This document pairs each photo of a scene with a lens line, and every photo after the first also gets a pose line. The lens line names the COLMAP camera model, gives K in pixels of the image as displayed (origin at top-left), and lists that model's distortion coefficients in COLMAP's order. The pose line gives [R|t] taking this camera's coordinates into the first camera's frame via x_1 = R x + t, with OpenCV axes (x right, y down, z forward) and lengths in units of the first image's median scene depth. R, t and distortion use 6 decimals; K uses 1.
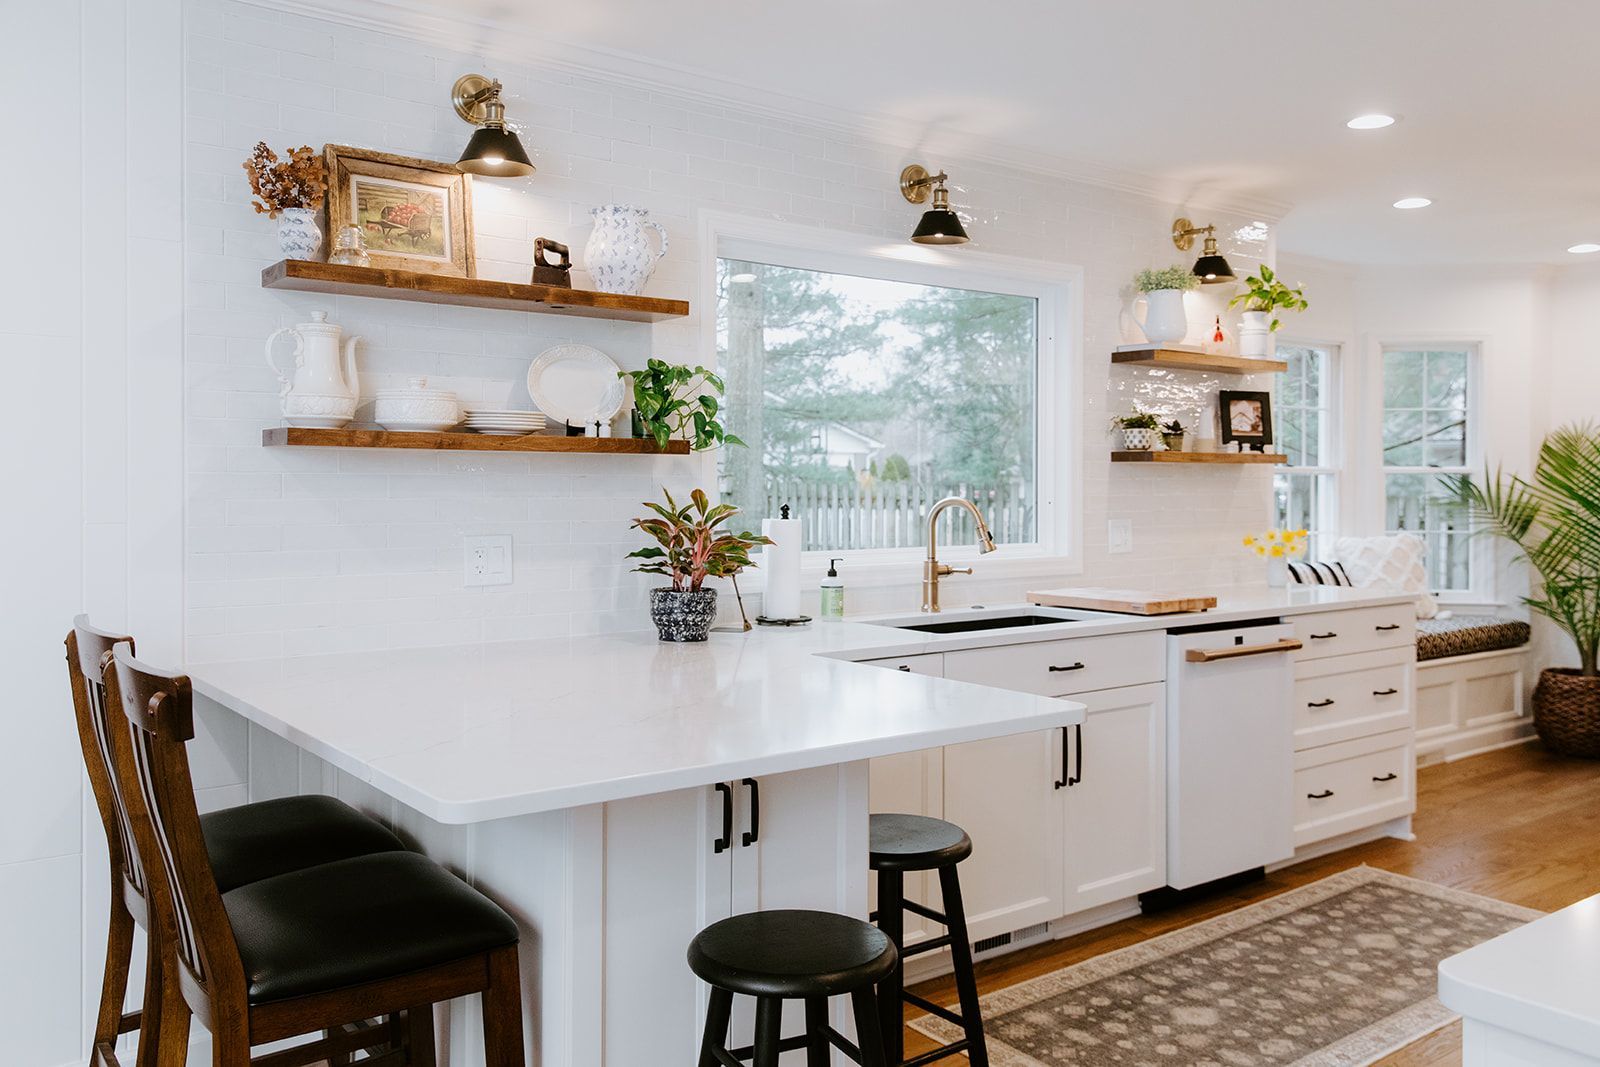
lens RADIAL K [[1302.3, 0, 824.2], [0, 1302.3, 503.0], [0, 0, 1]] dist [-0.015715, 0.034169]
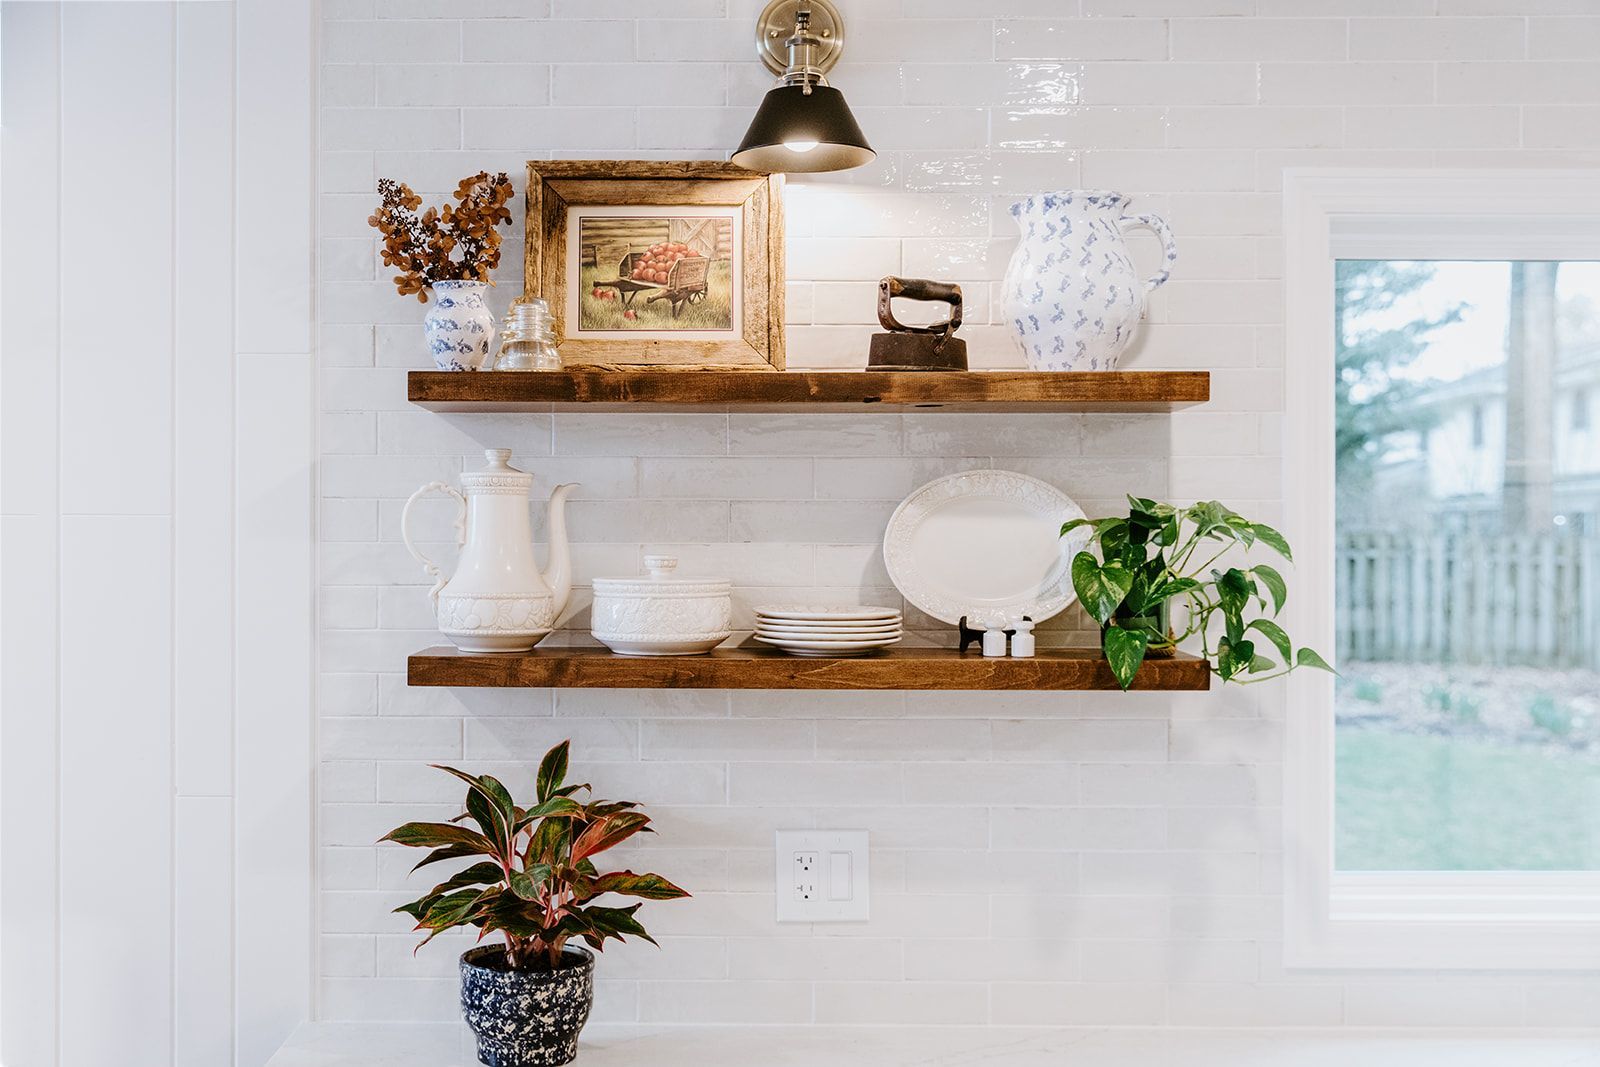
lens RADIAL K [[1726.0, 0, 738.3], [0, 1726.0, 549.6], [0, 0, 1]] dist [-0.004373, 0.000000]
pose [[0.777393, 0.001494, -0.629014, 0.144277], [-0.007884, 0.999942, -0.007369, -0.074280], [0.628966, 0.010688, 0.777359, 0.353699]]
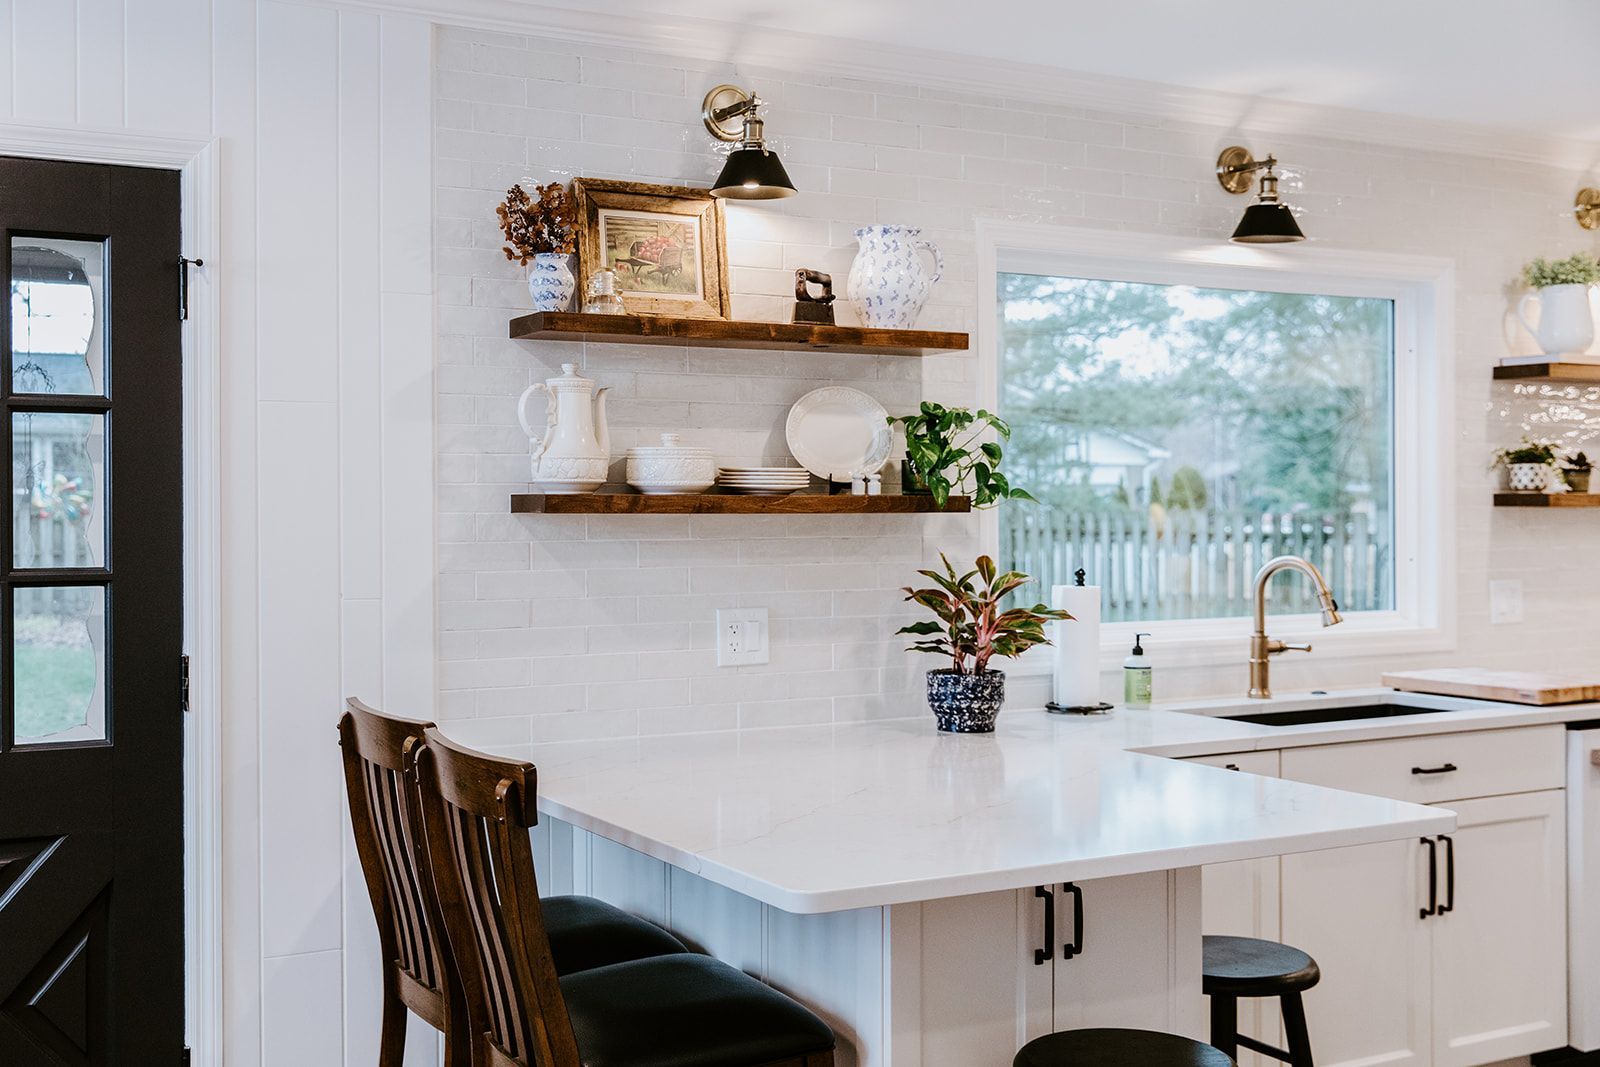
lens RADIAL K [[1807.5, 0, 779.7], [0, 1807.5, 521.9], [0, 0, 1]] dist [-0.008928, 0.000000]
pose [[0.986301, -0.006239, -0.164837, -0.028162], [0.005122, 0.999961, -0.007199, -0.020760], [0.164875, 0.006256, 0.986295, -0.168353]]
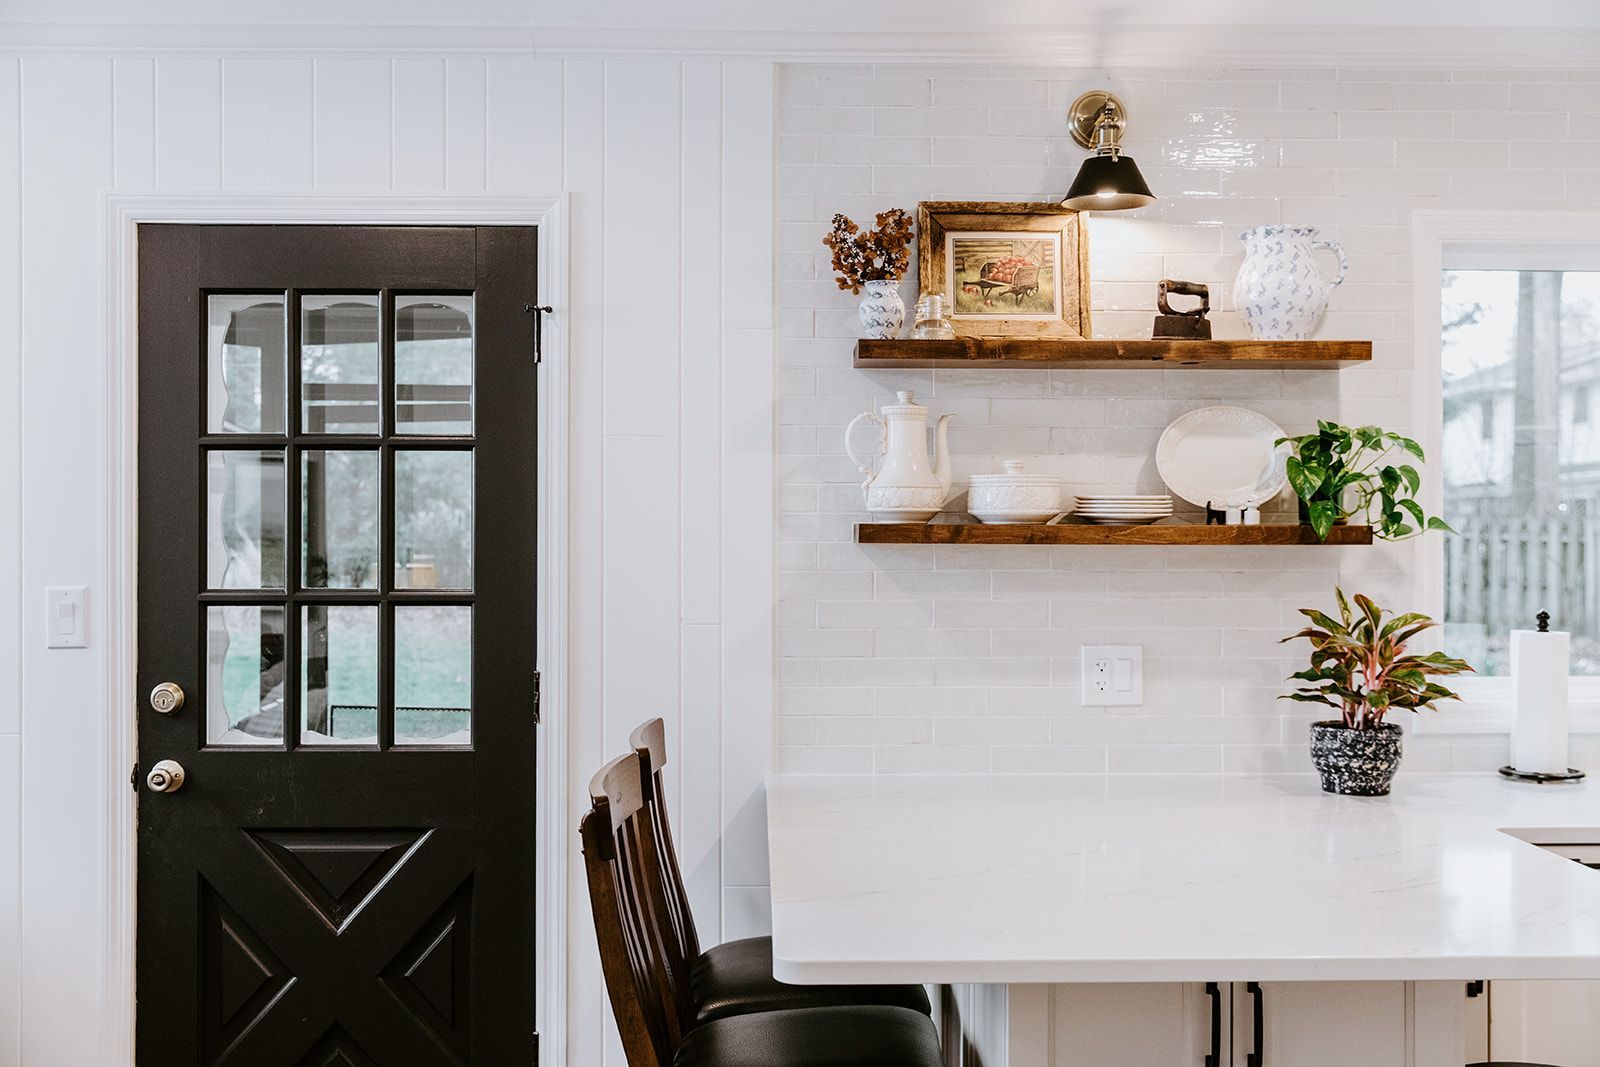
lens RADIAL K [[1704.5, 0, 830.8], [0, 1704.5, 541.6], [0, 0, 1]] dist [-0.001522, 0.000000]
pose [[0.802488, -0.001307, -0.596667, 0.207596], [-0.006552, 0.999918, -0.011002, -0.023404], [0.596632, 0.012739, 0.802413, 0.022097]]
